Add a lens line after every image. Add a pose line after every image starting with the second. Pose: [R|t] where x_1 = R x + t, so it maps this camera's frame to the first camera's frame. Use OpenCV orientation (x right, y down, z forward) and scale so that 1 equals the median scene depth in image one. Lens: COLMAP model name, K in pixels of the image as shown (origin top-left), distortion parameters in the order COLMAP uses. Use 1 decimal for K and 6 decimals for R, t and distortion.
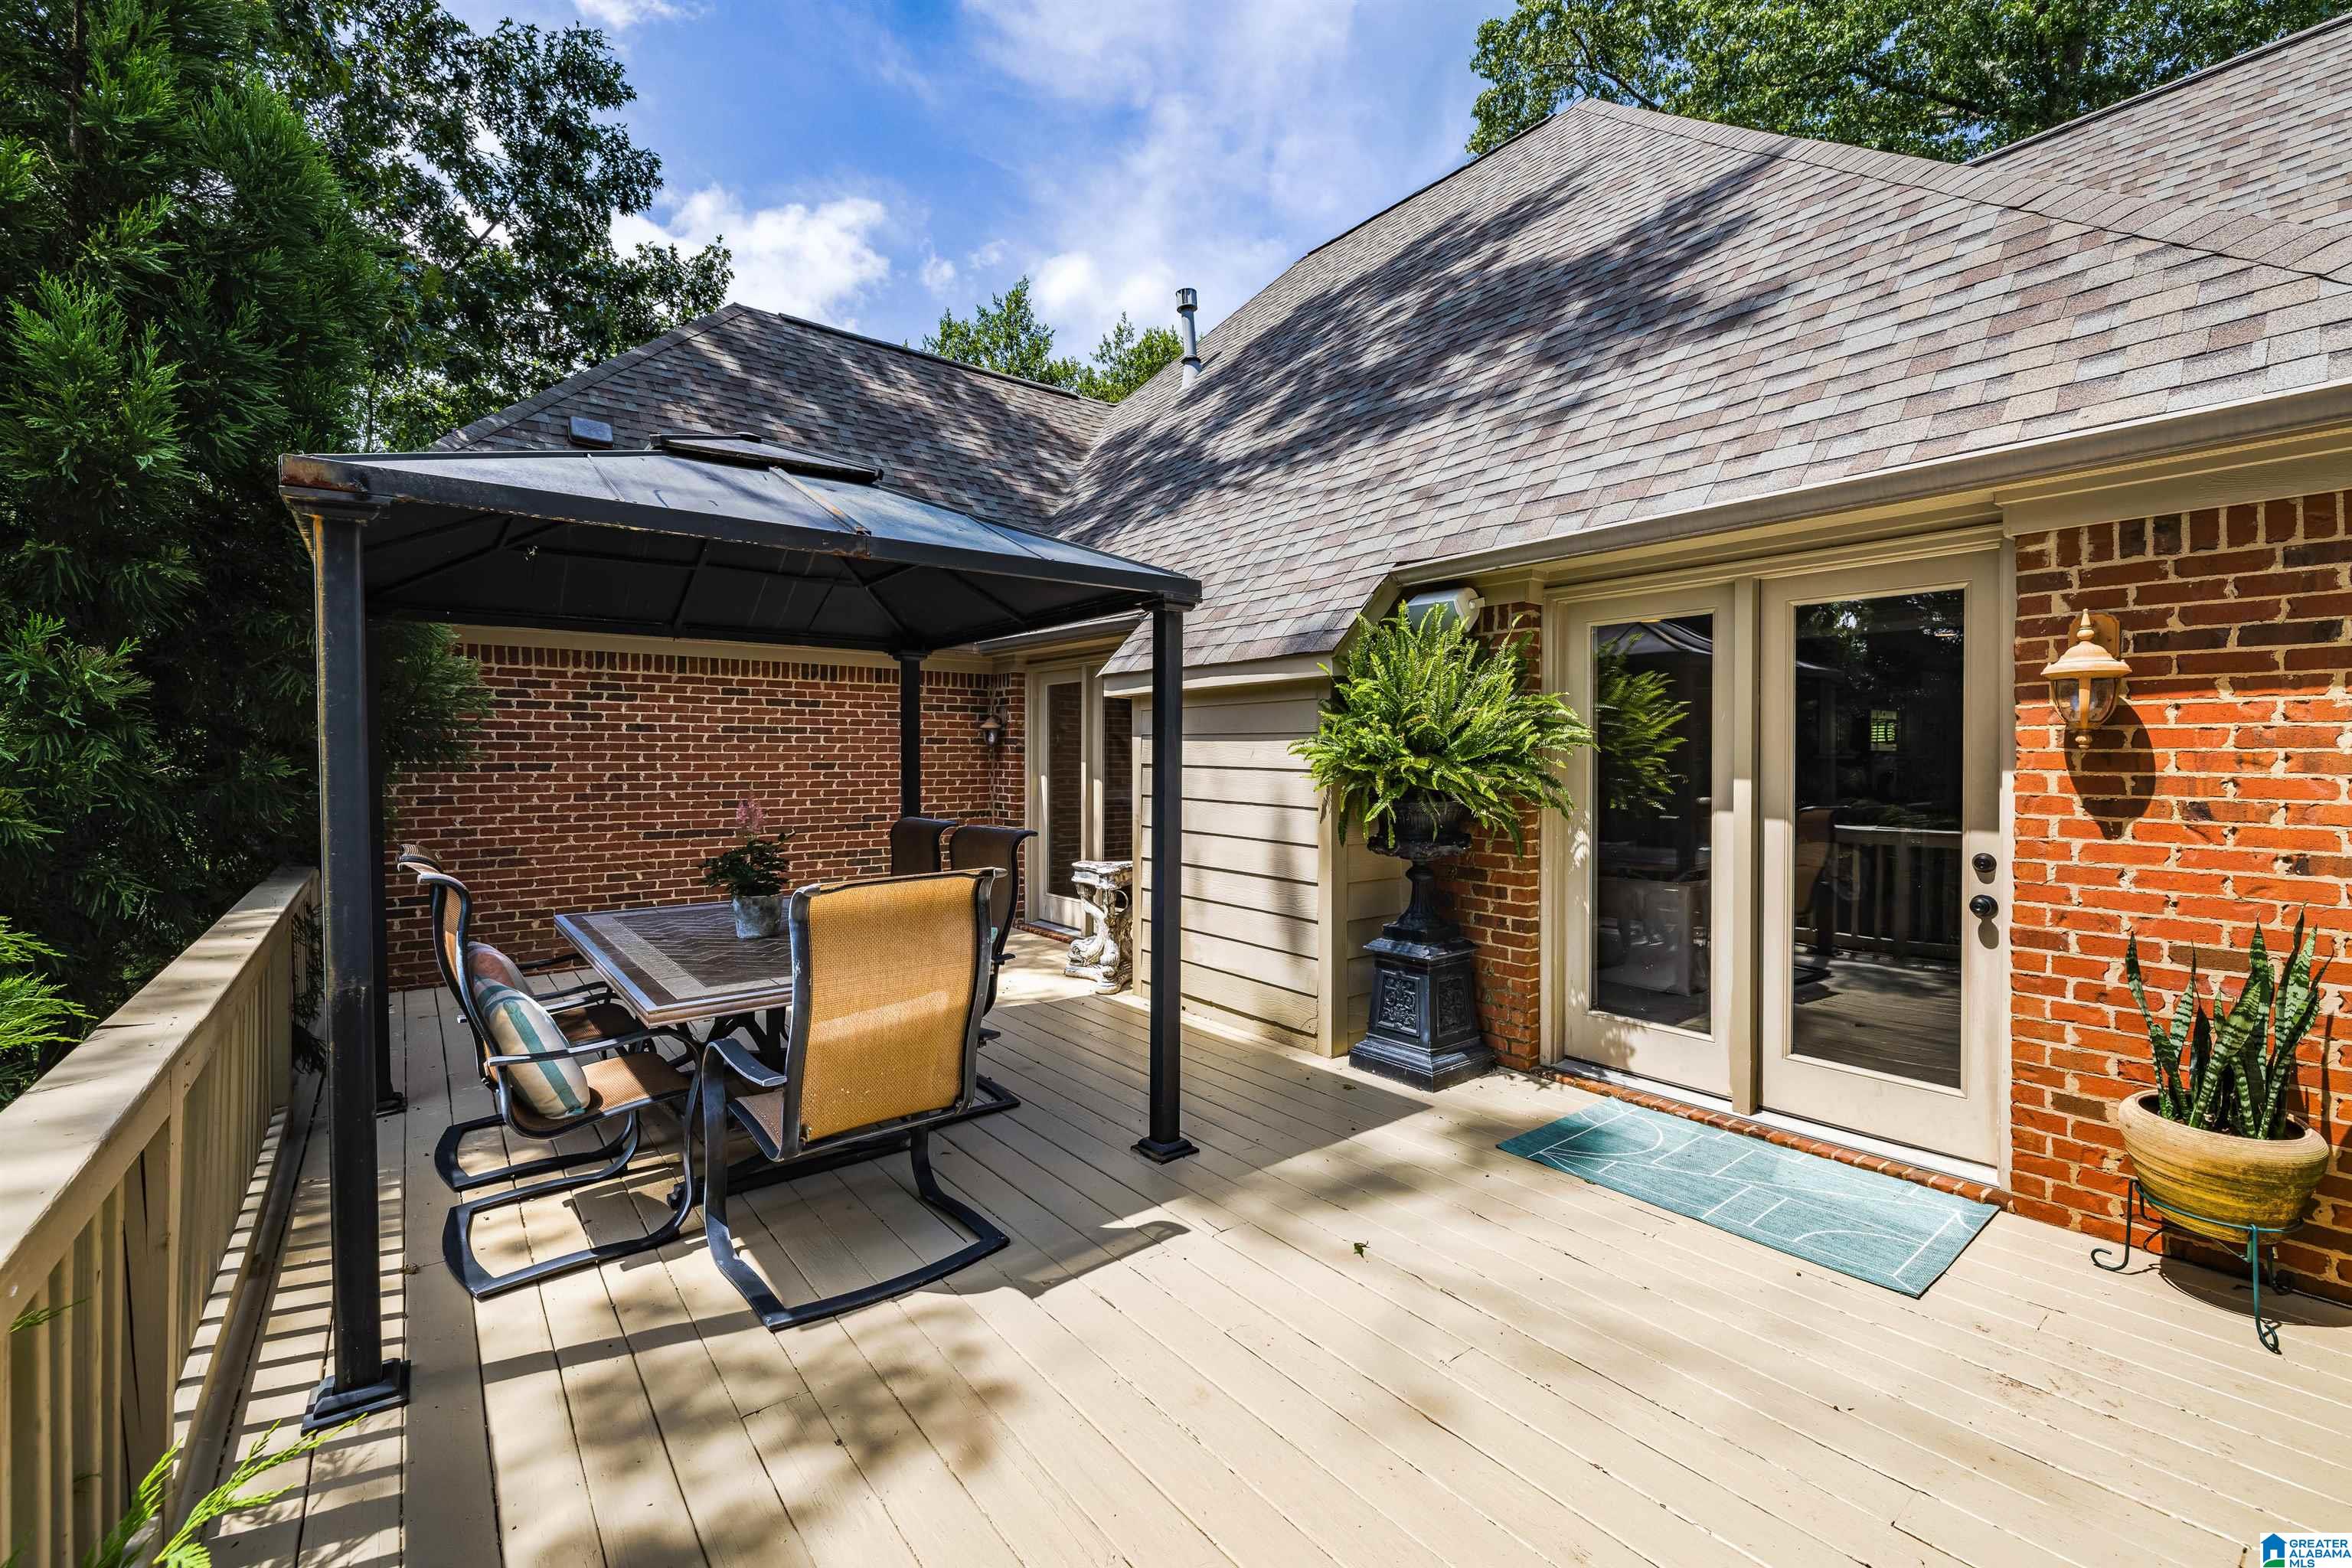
lens RADIAL K [[990.5, 0, 1186.3], [0, 990.5, 770.1], [0, 0, 1]] dist [-0.003278, 0.000068]
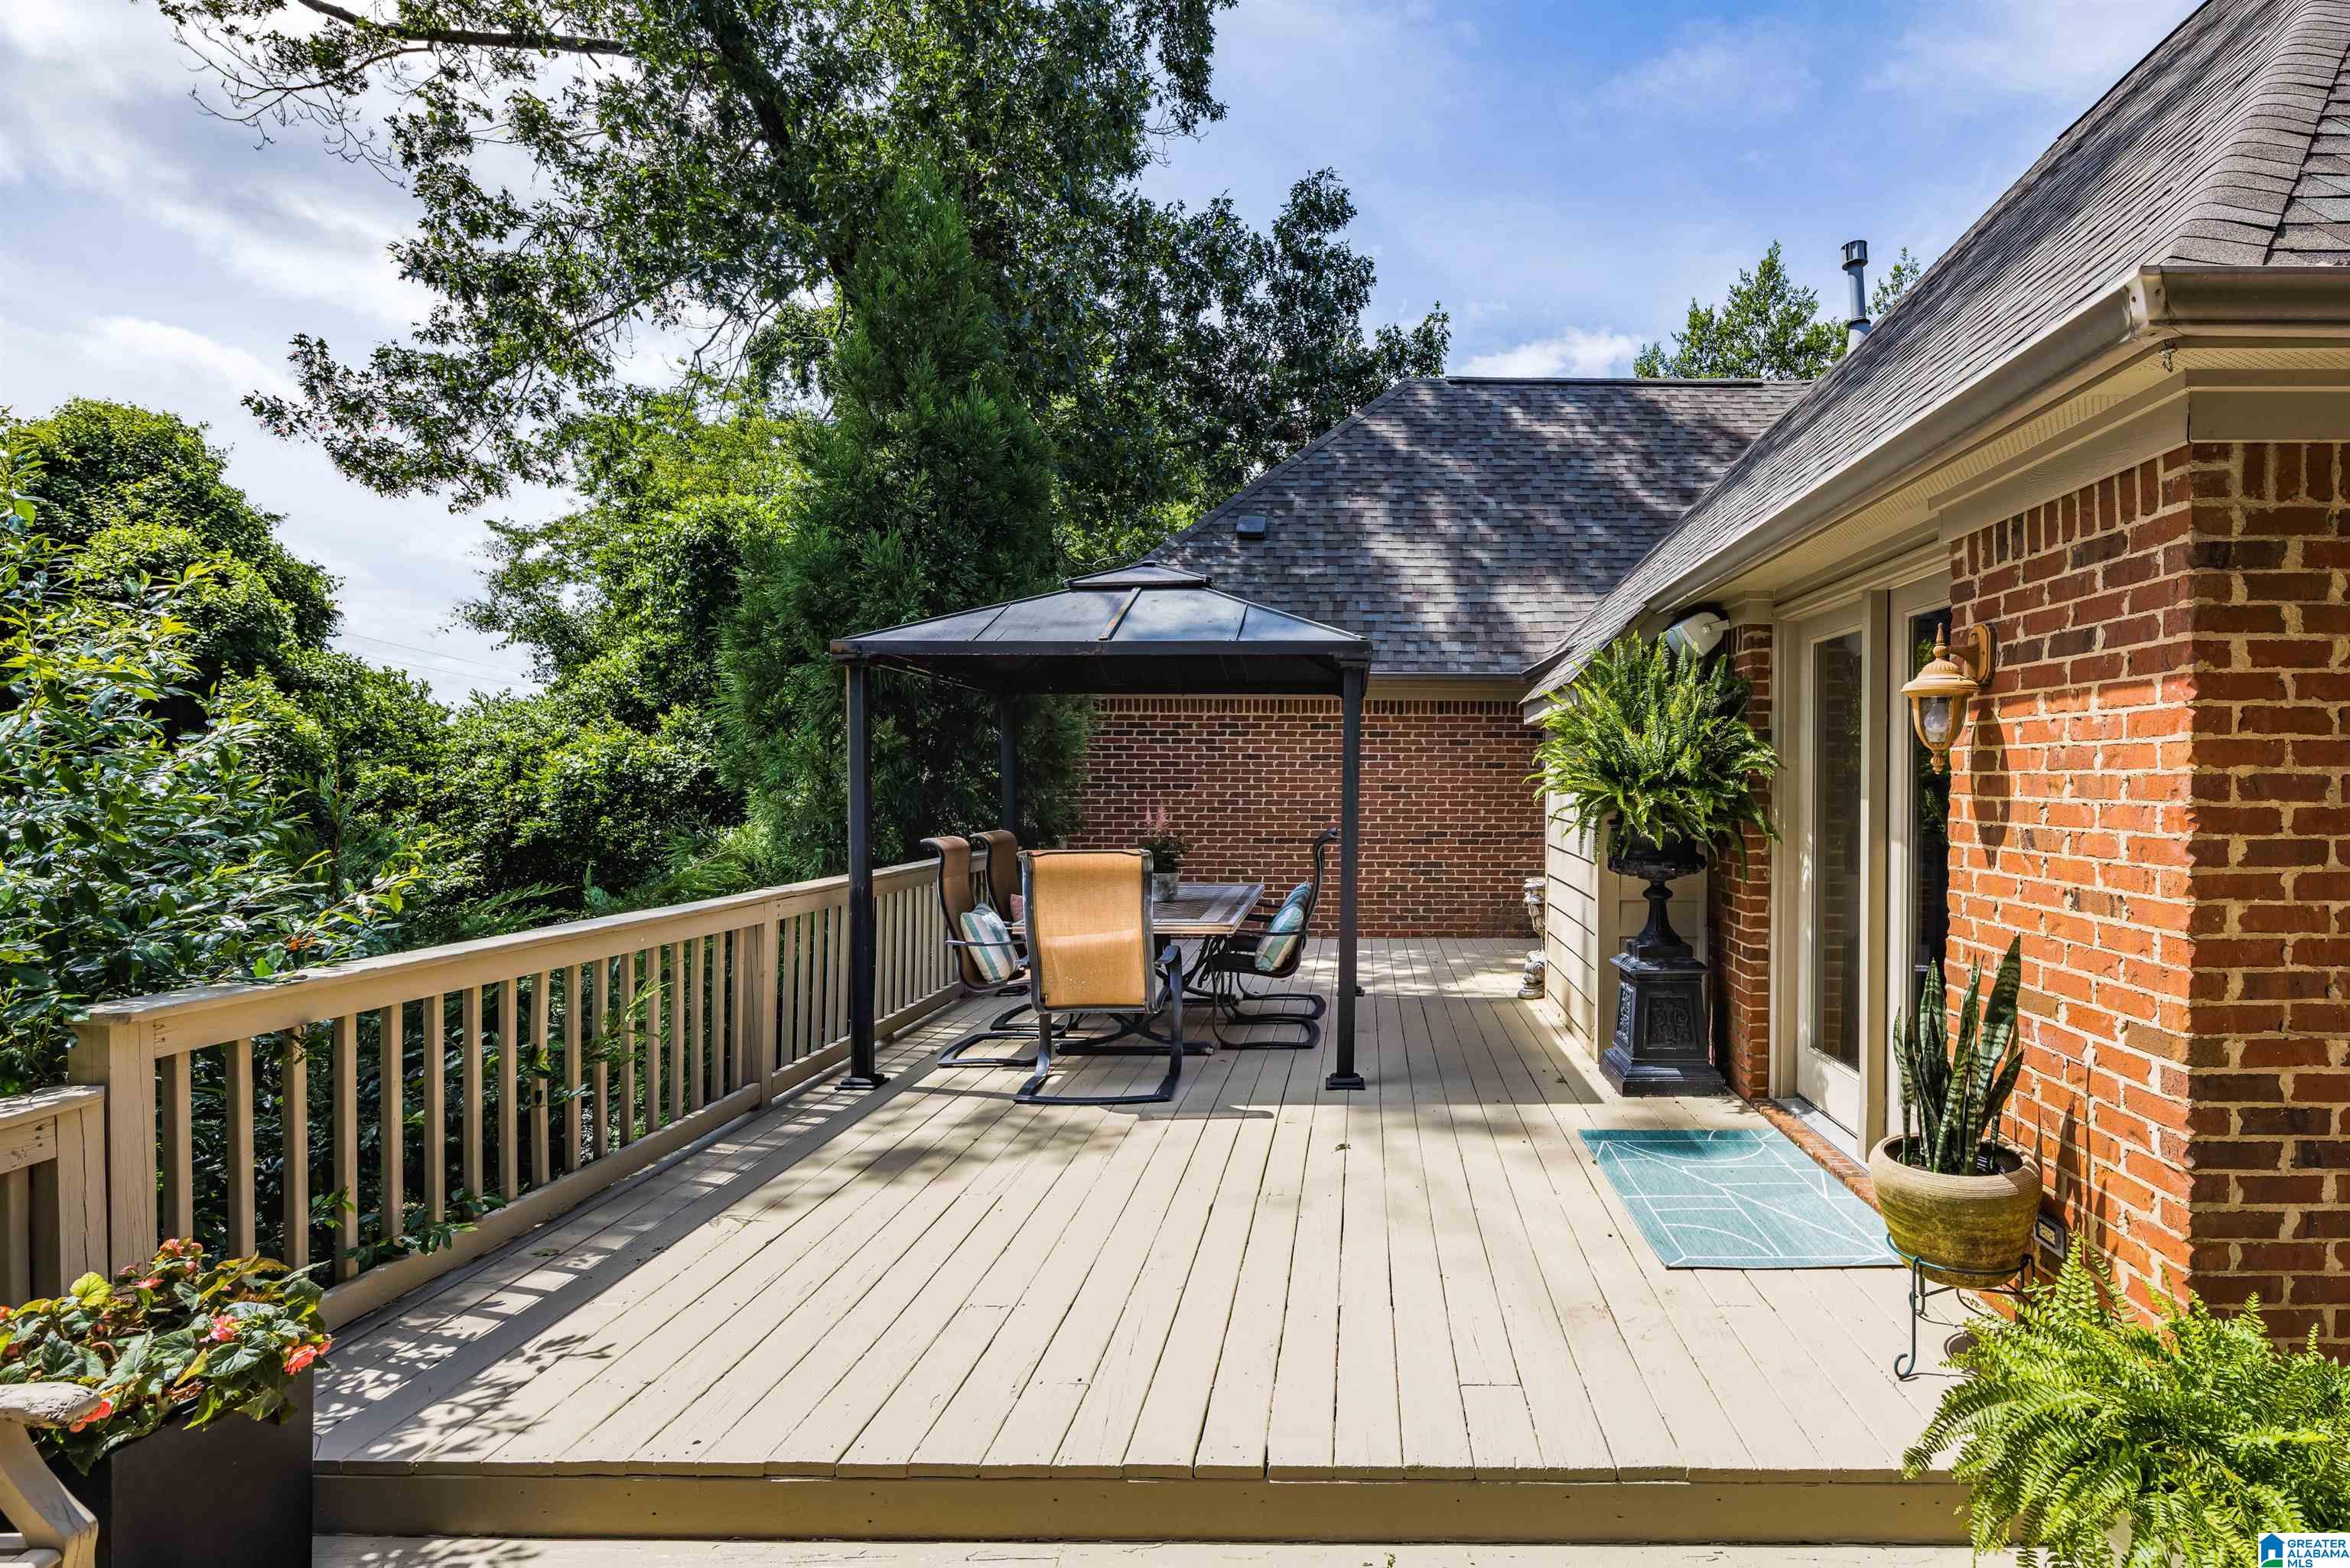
lens RADIAL K [[1139.4, 0, 1361.3], [0, 1139.4, 788.4], [0, 0, 1]] dist [0.006115, -0.003415]
pose [[0.789394, 0.006640, -0.613851, 0.471470], [-0.011419, 0.999927, -0.003868, 0.002284], [0.613780, 0.010063, 0.789413, -0.084274]]
